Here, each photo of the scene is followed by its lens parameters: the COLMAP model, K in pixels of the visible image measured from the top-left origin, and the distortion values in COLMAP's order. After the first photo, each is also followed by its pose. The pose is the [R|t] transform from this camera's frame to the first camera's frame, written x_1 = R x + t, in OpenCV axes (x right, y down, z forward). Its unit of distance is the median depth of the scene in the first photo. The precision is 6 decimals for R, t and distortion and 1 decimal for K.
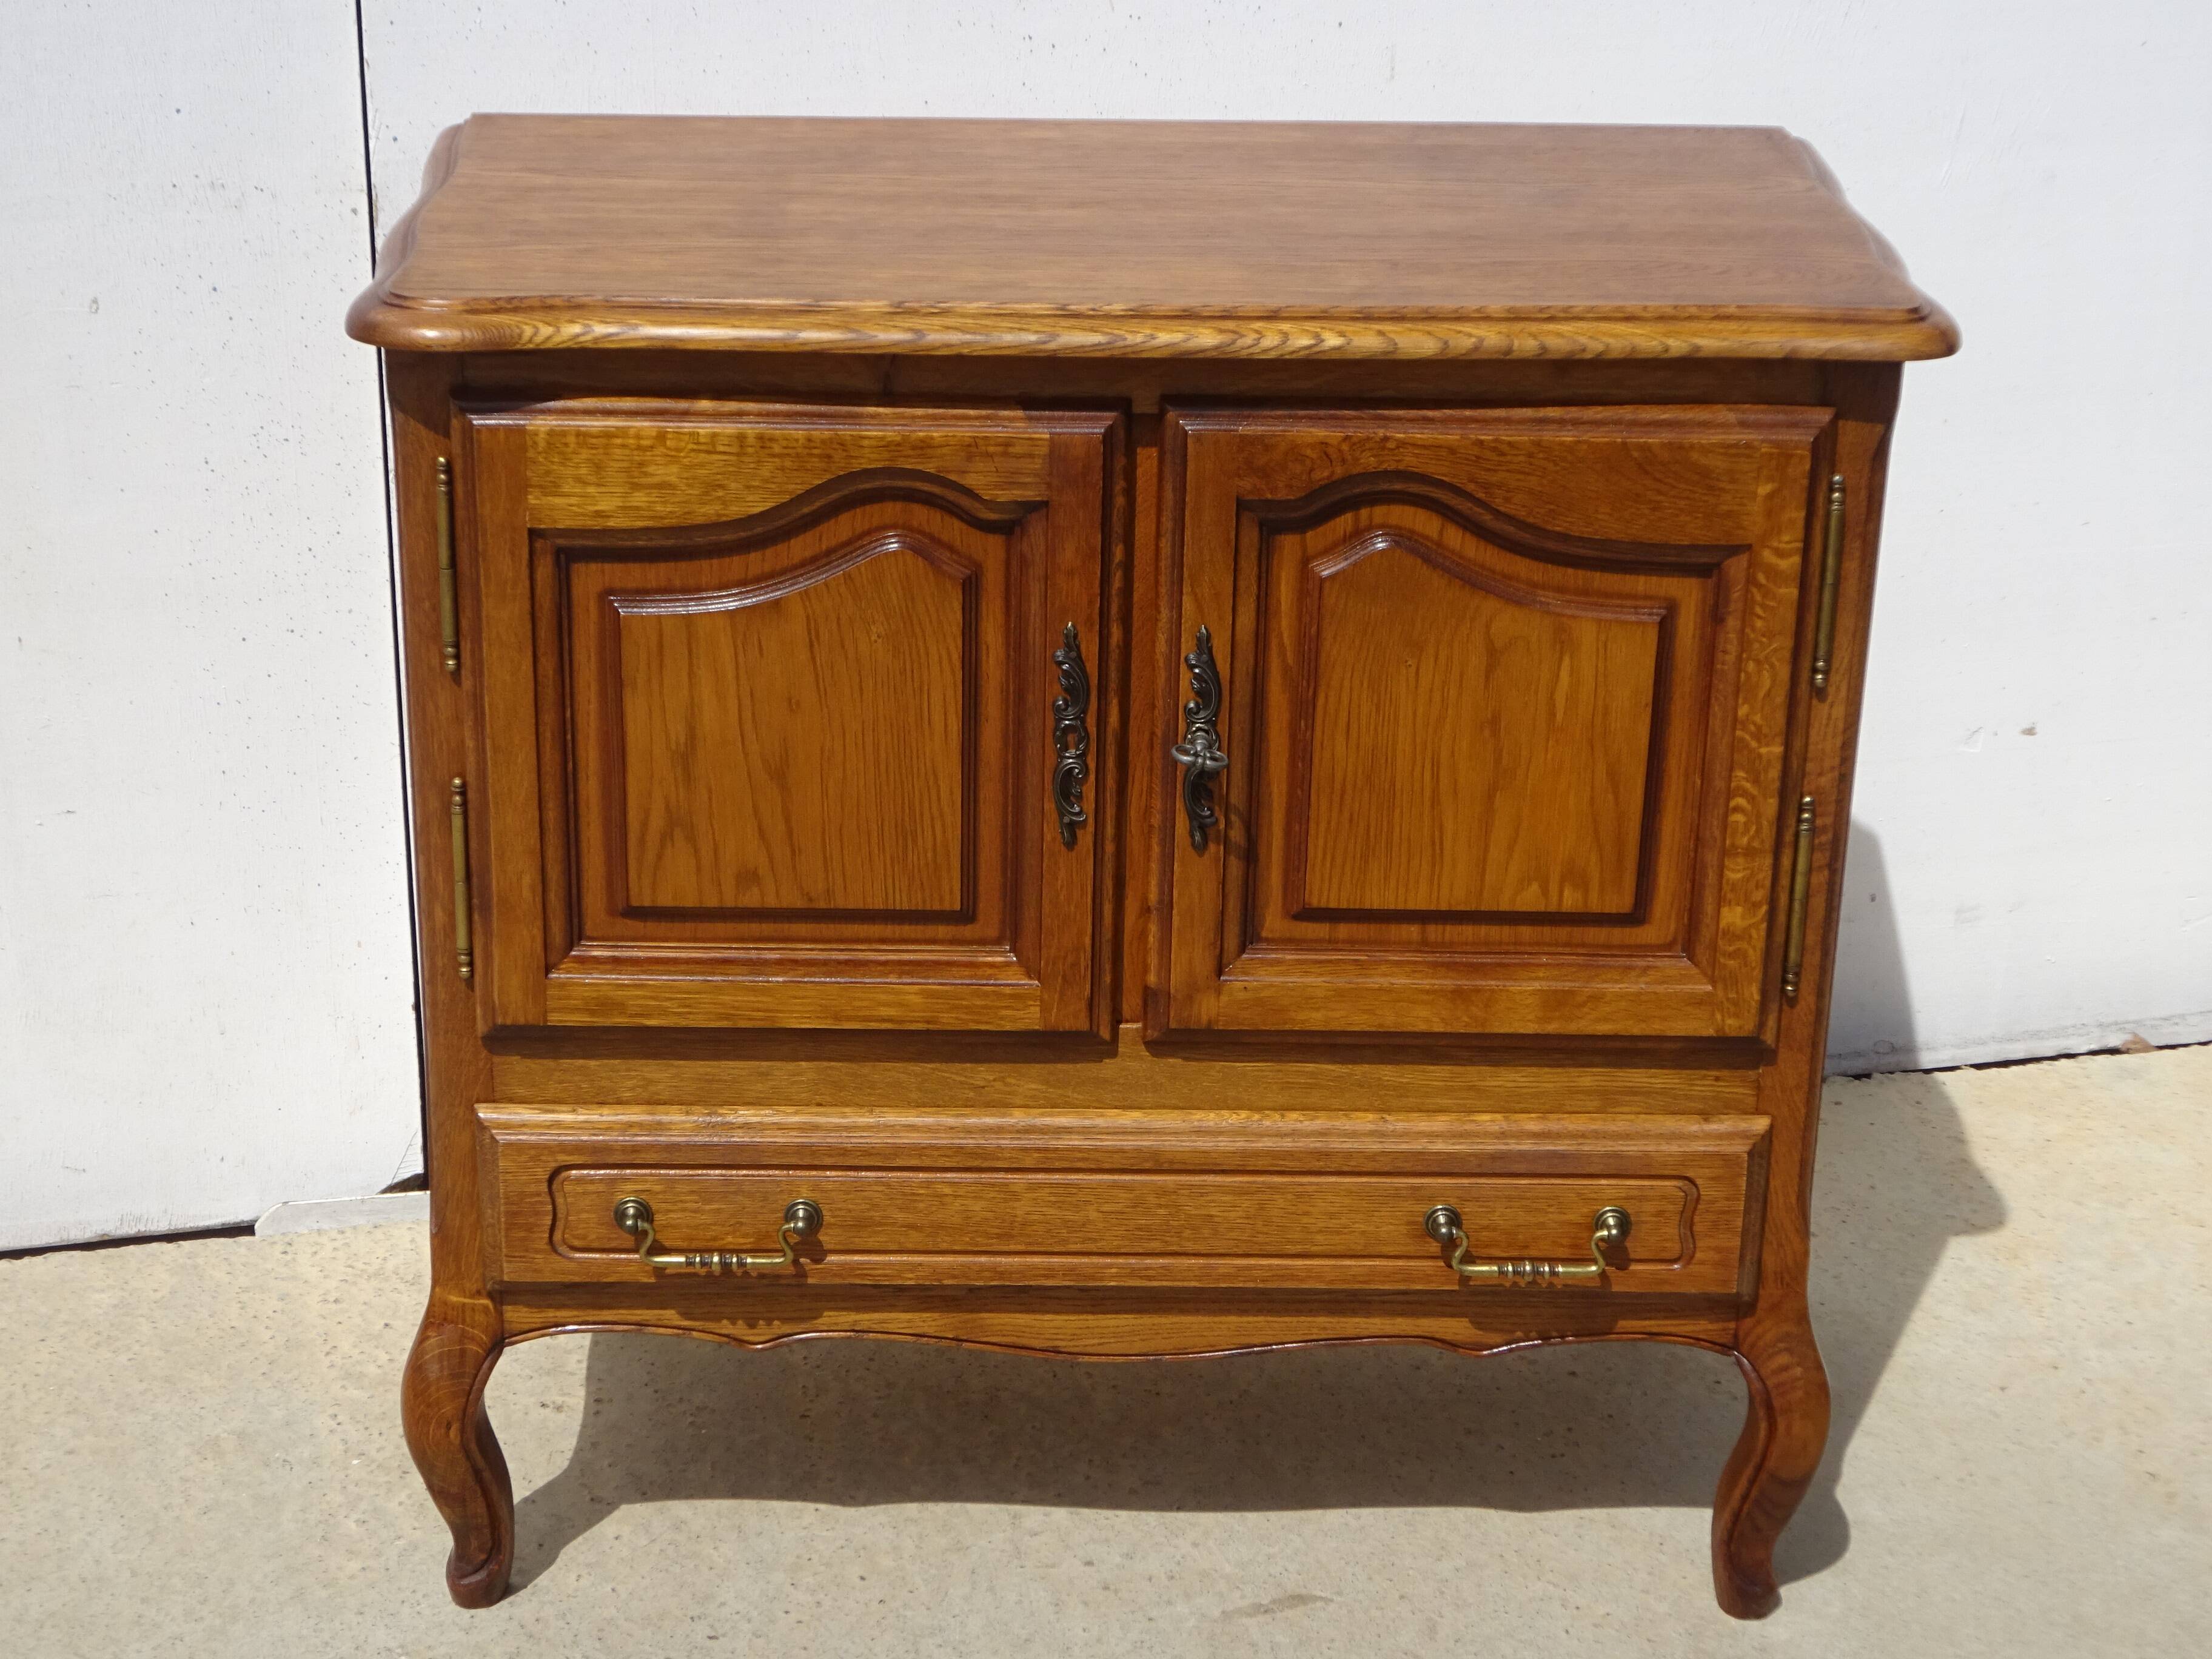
lens RADIAL K [[3922.9, 0, 1106.0], [0, 3922.9, 829.5], [0, 0, 1]] dist [0.014781, 0.019458]
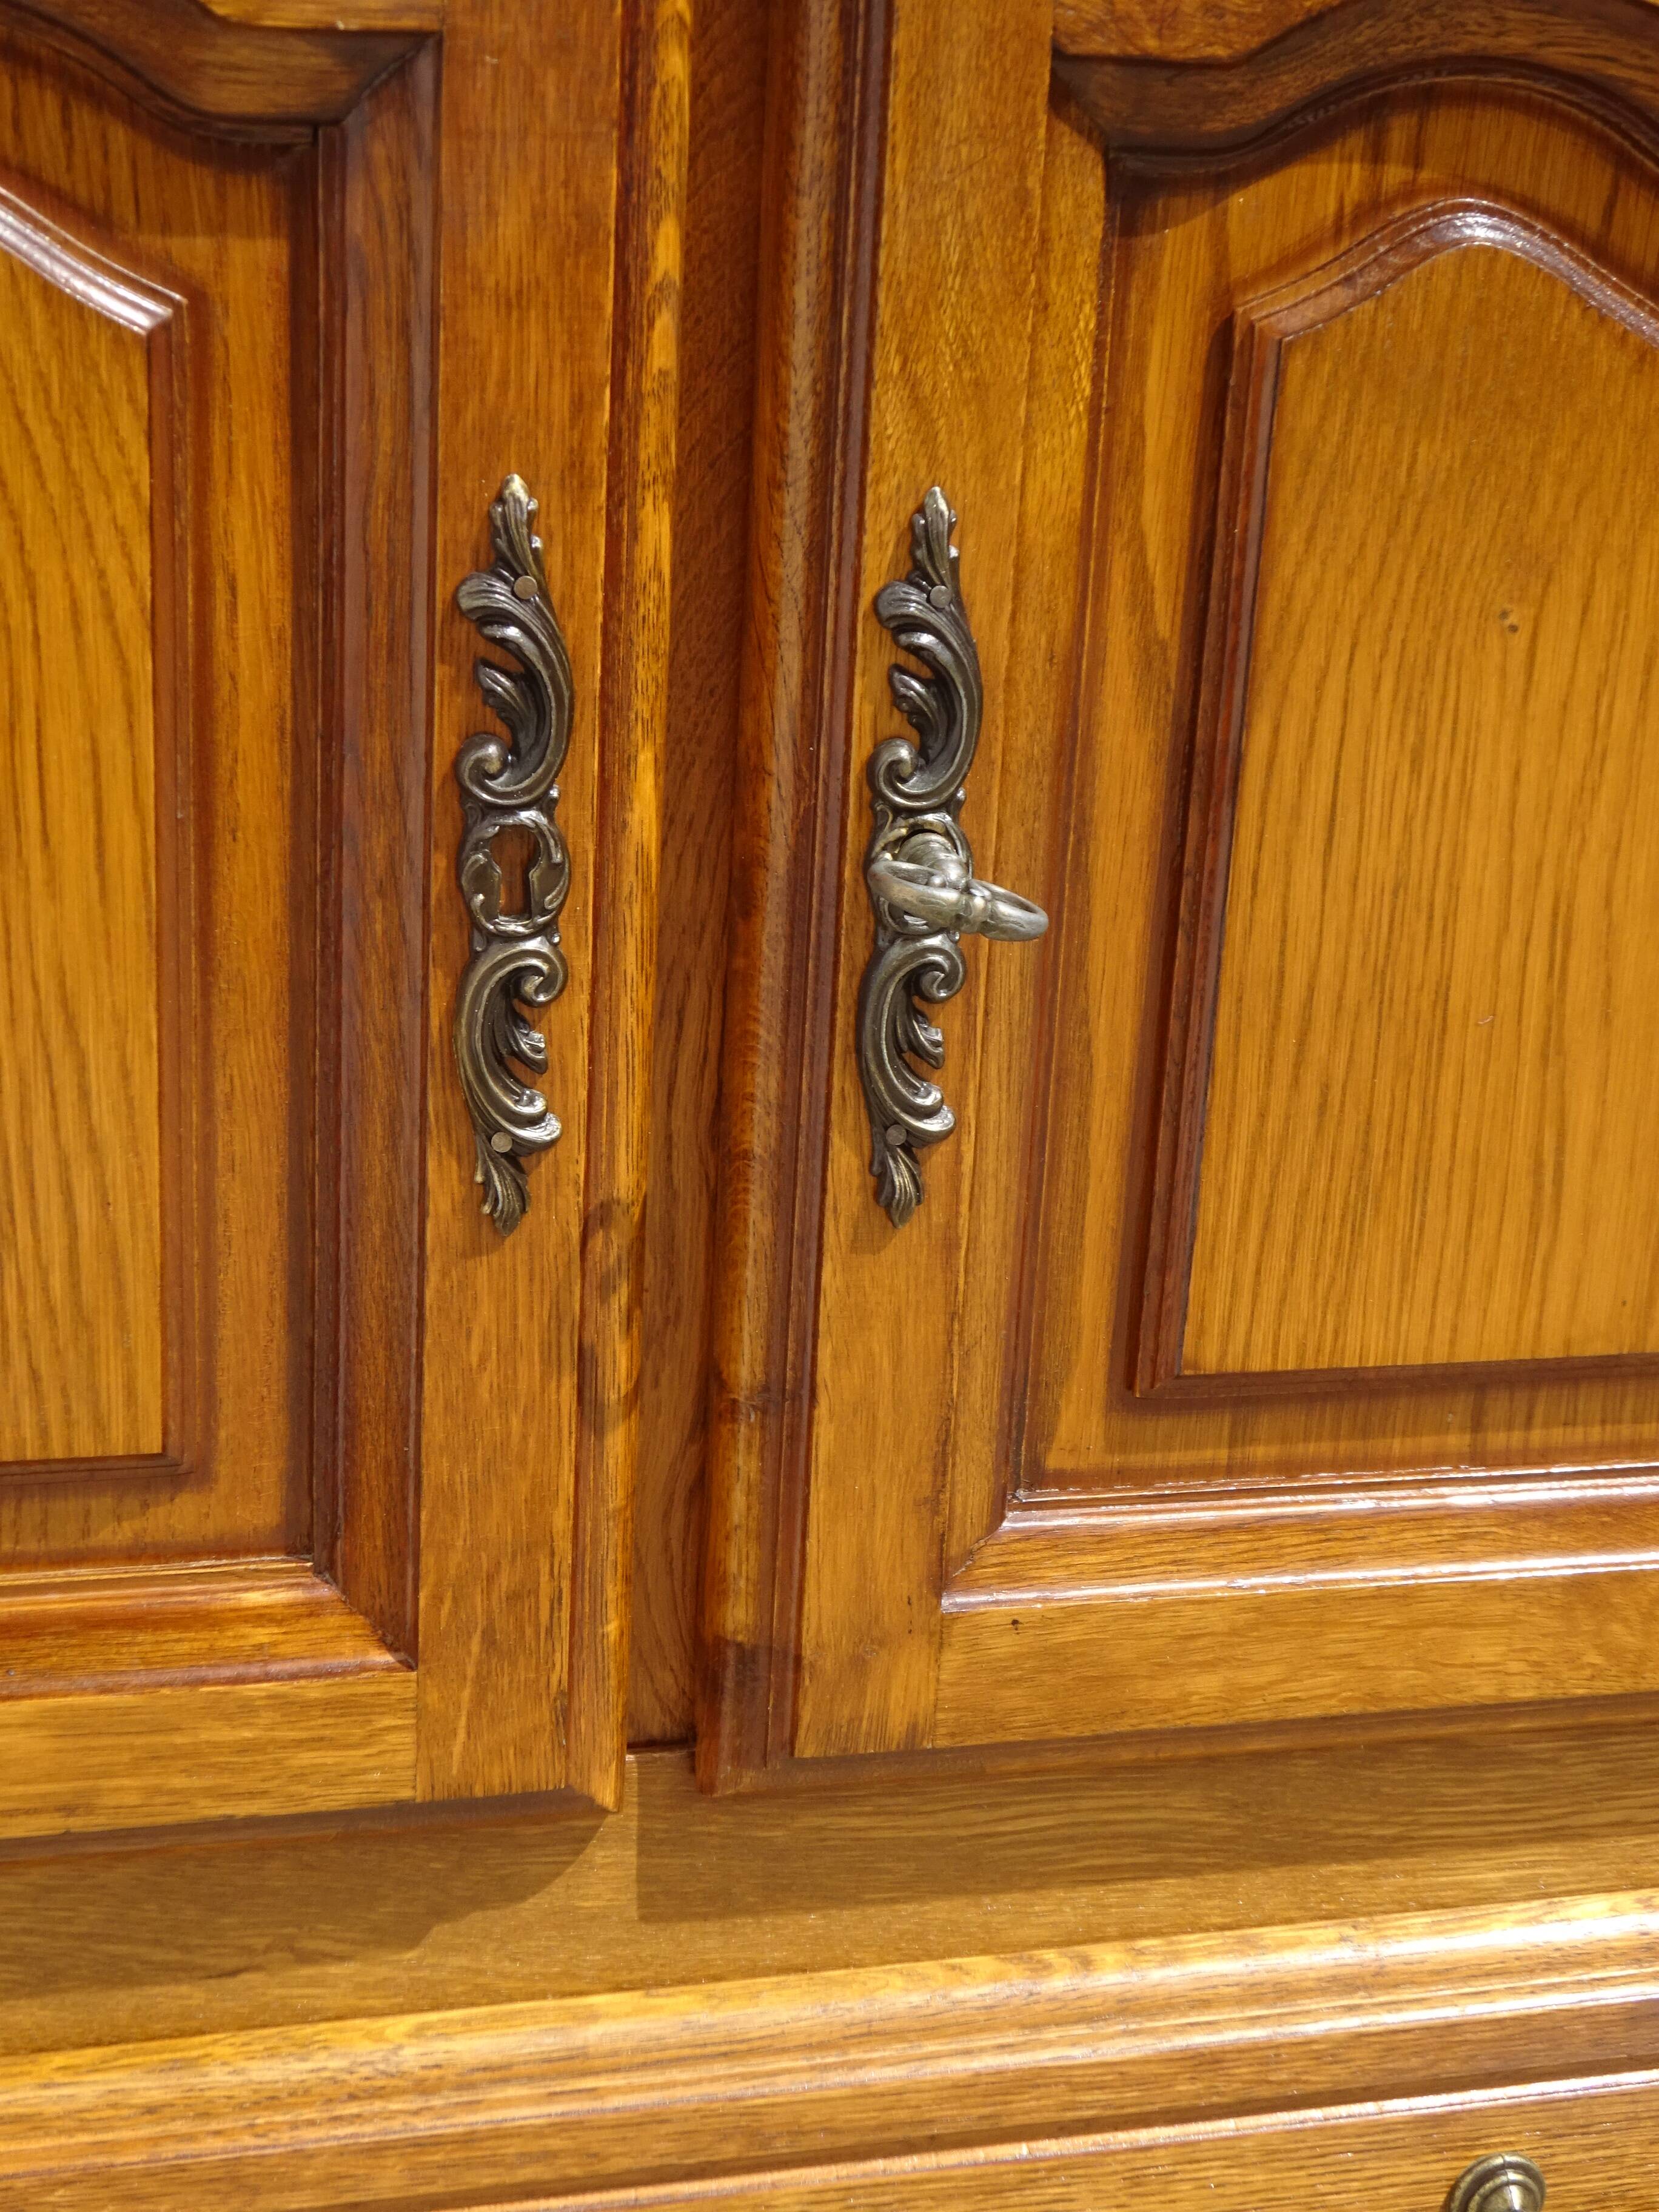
lens RADIAL K [[3185.0, 0, 829.5], [0, 3185.0, 1106.0], [0, 0, 1]] dist [0.003410, 0.026809]
pose [[0.971380, -0.043842, 0.233449, -0.042783], [0.061664, 0.995668, -0.069597, 0.013659], [-0.229387, 0.082000, 0.969875, 0.720729]]
